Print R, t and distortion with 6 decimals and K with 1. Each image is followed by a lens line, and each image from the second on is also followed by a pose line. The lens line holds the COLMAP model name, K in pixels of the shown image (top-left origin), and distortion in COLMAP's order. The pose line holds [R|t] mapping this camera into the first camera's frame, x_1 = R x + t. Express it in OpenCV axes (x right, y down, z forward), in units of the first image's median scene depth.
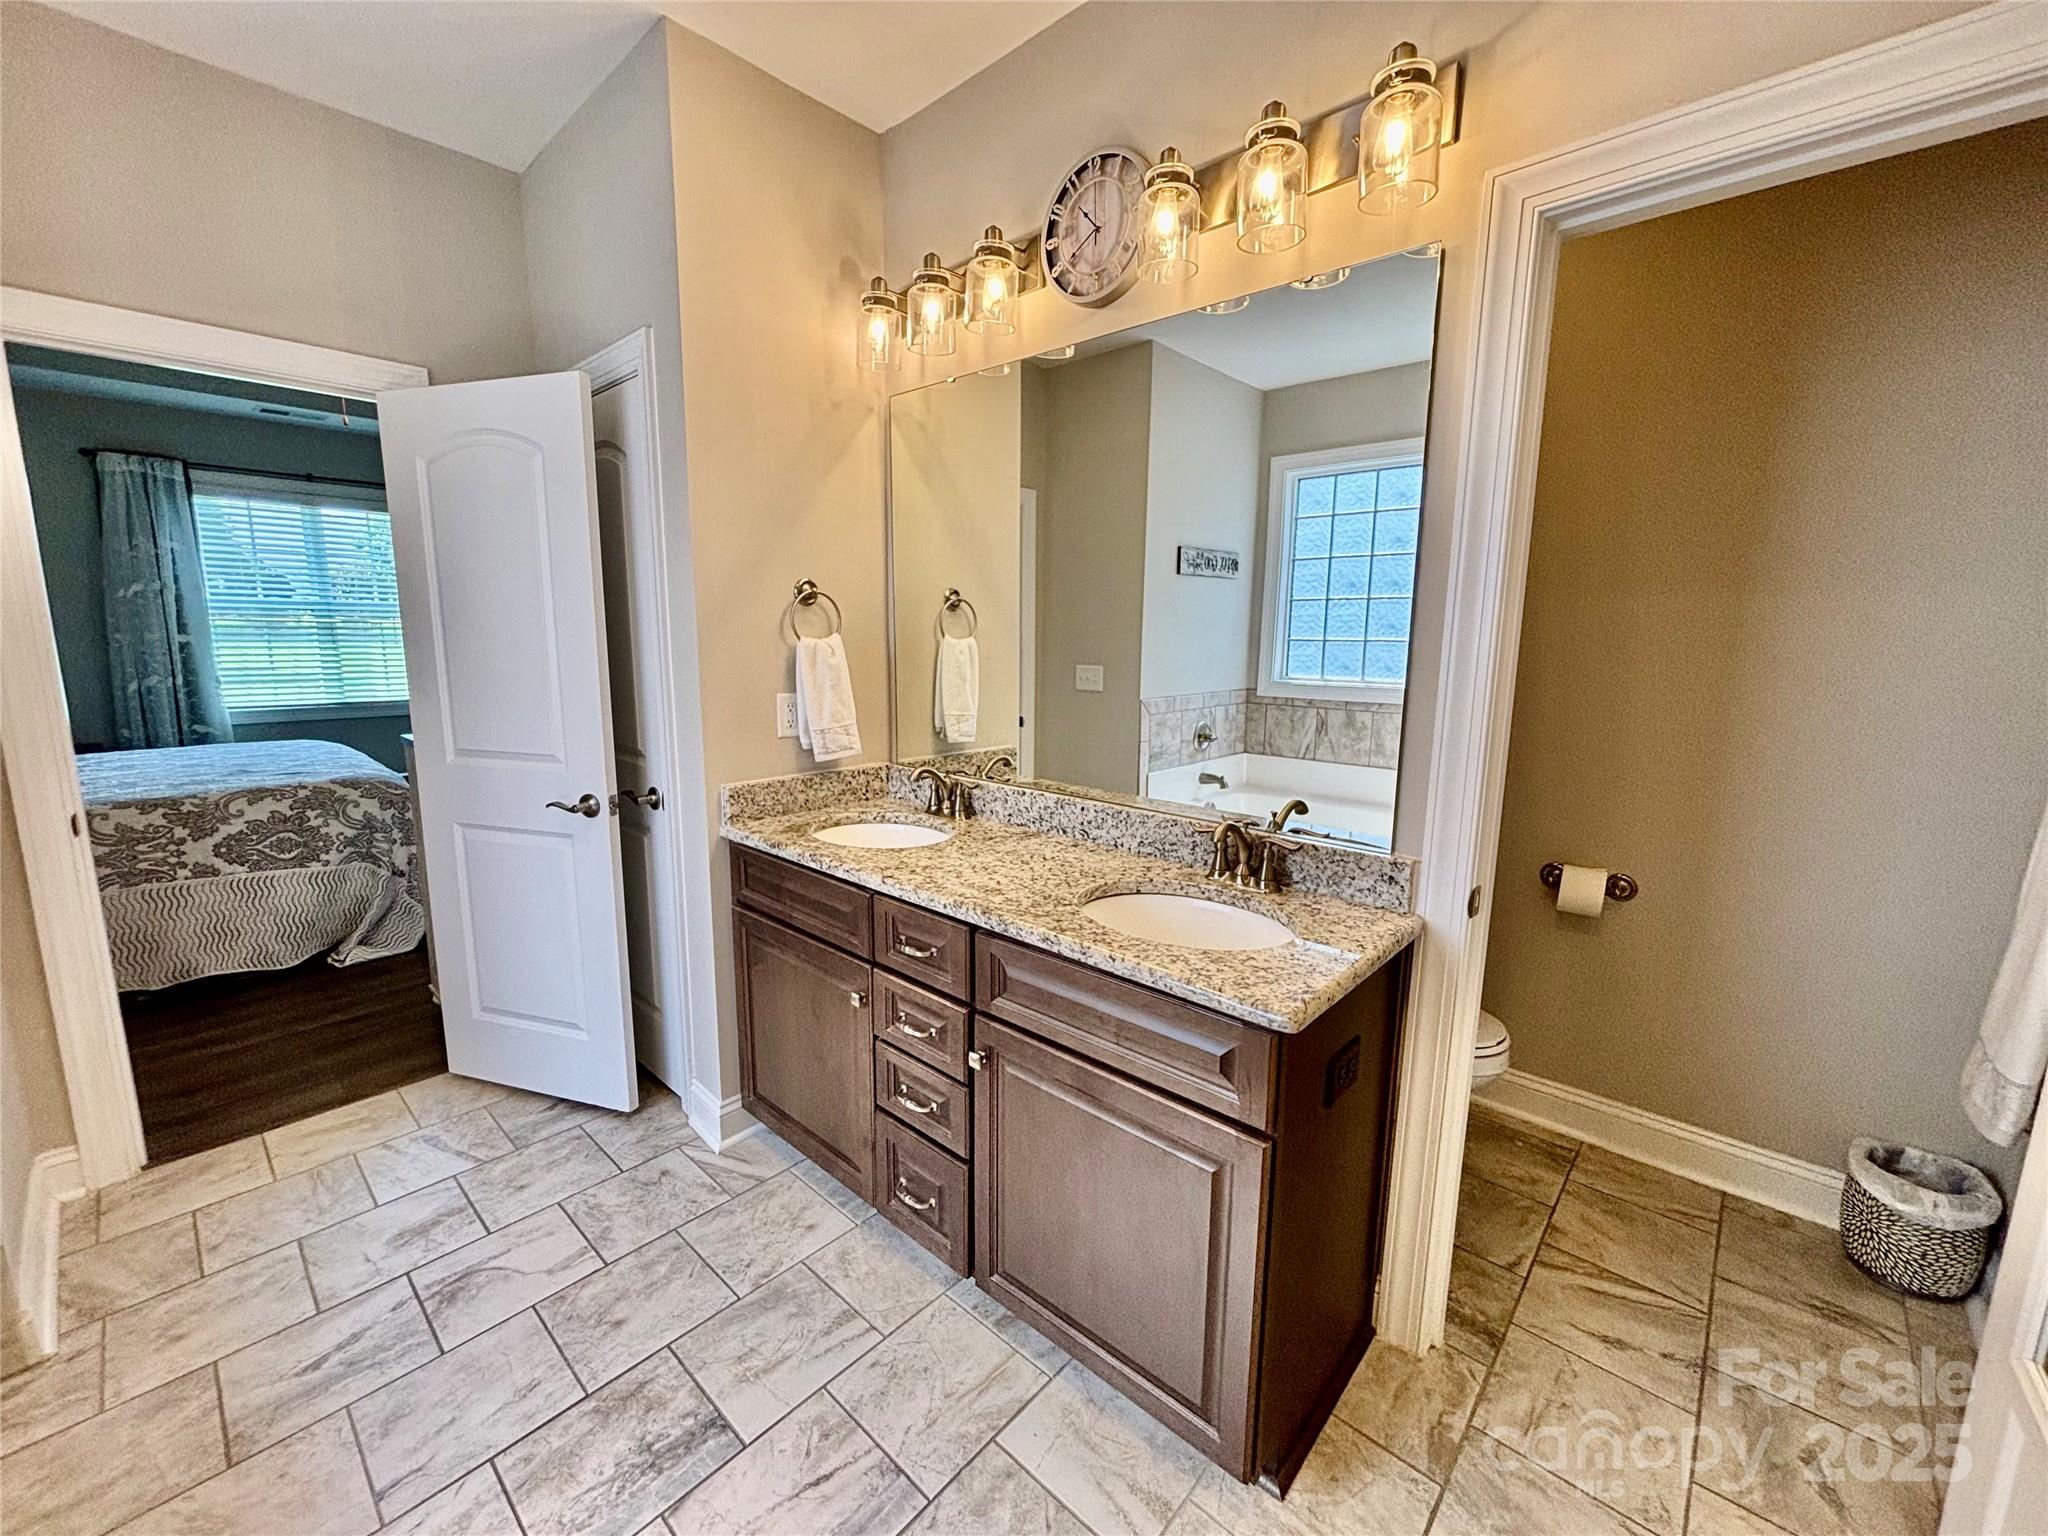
lens RADIAL K [[832.9, 0, 1026.8], [0, 832.9, 768.0], [0, 0, 1]] dist [0.002687, 0.002348]
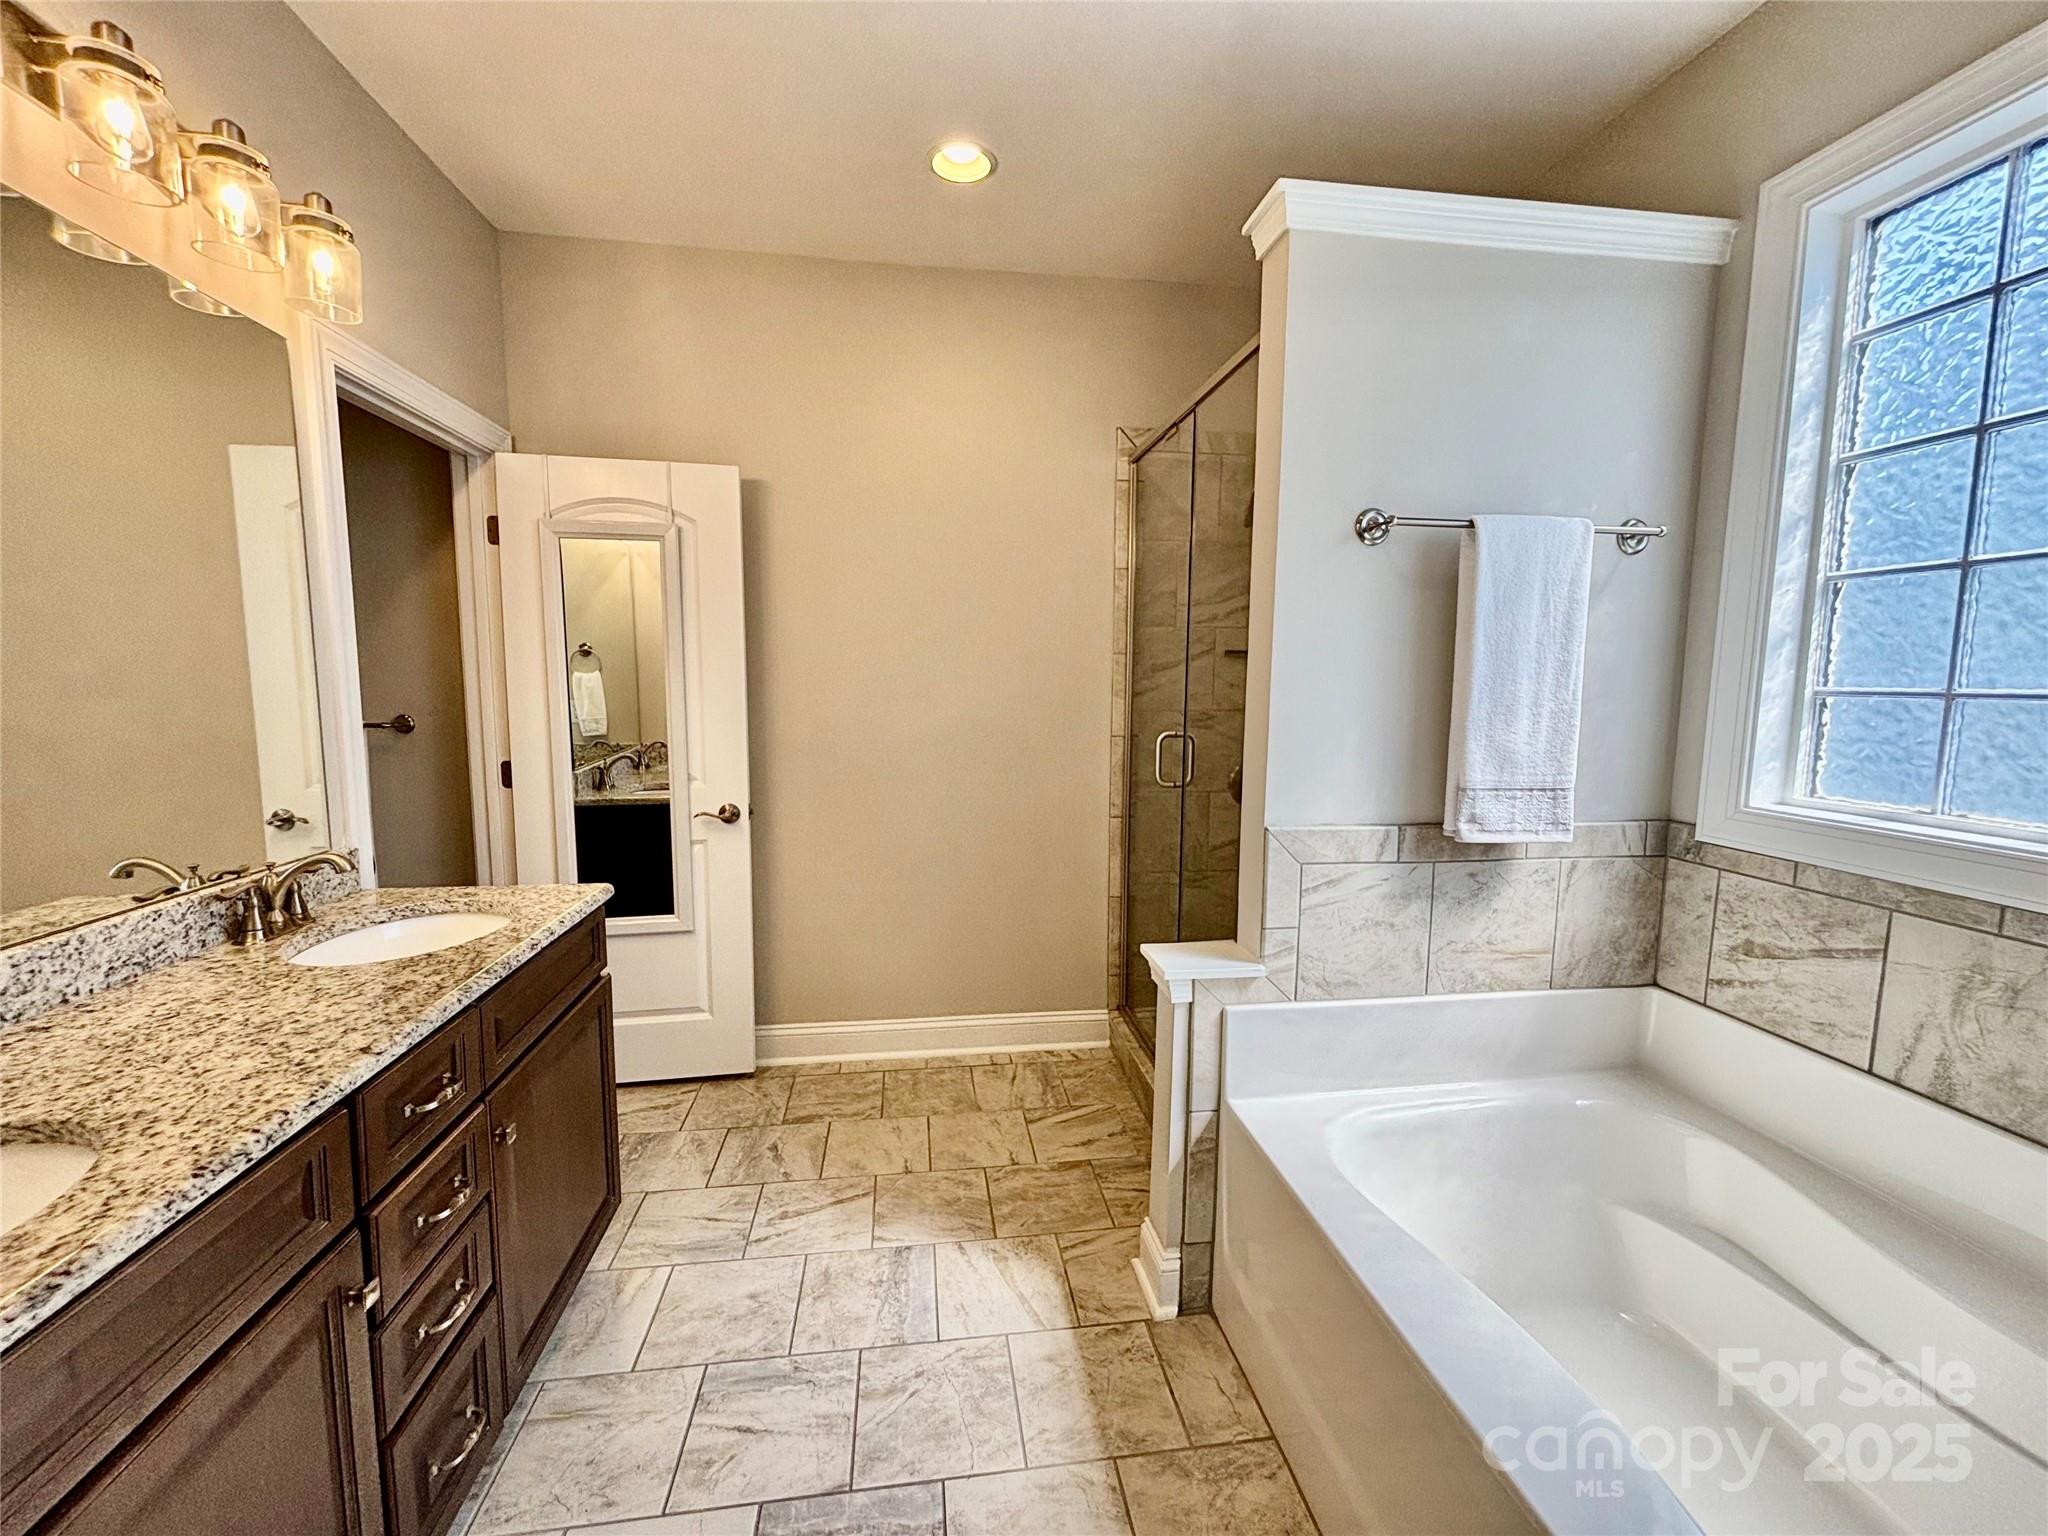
lens RADIAL K [[832.9, 0, 1026.8], [0, 832.9, 767.4], [0, 0, 1]] dist [0.002687, 0.002348]
pose [[-0.768511, -0.086990, 0.633896, -0.899112], [0.089487, 0.966365, 0.241105, -0.175363], [-0.633548, 0.242017, -0.734877, 1.059231]]
